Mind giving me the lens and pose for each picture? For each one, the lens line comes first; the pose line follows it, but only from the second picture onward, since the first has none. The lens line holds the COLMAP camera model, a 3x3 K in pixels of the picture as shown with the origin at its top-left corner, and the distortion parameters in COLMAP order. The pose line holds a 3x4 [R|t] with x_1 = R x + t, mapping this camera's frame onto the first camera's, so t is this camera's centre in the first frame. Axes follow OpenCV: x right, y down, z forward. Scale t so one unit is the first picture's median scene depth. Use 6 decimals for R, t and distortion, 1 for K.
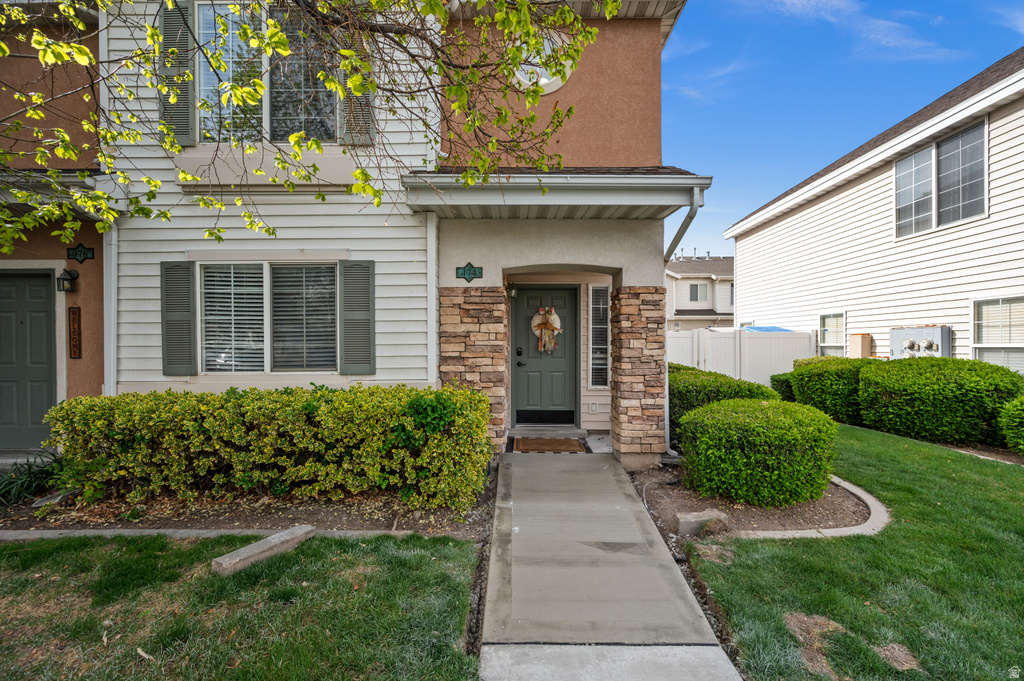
lens RADIAL K [[424.6, 0, 510.8], [0, 424.6, 344.6], [0, 0, 1]] dist [-0.002484, -0.000341]
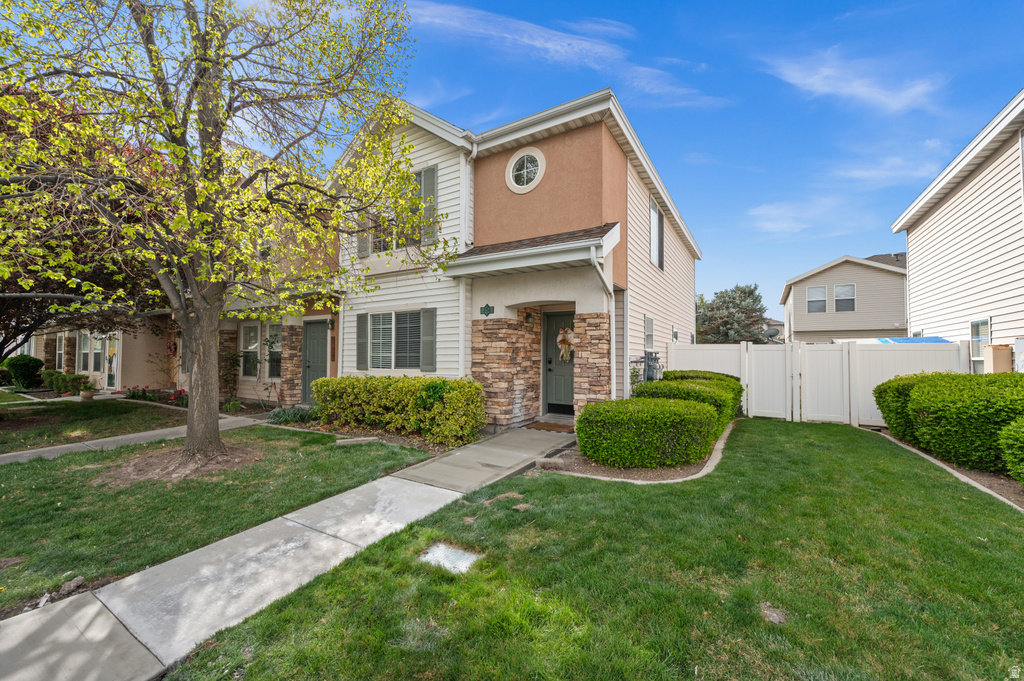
lens RADIAL K [[451.8, 0, 511.9], [0, 451.8, 341.5], [0, 0, 1]] dist [0.000289, -0.000064]
pose [[0.837481, -0.014502, -0.546274, 0.939310], [-0.008186, 0.999203, -0.039076, 0.015816], [0.546406, 0.037197, 0.836694, -0.391491]]
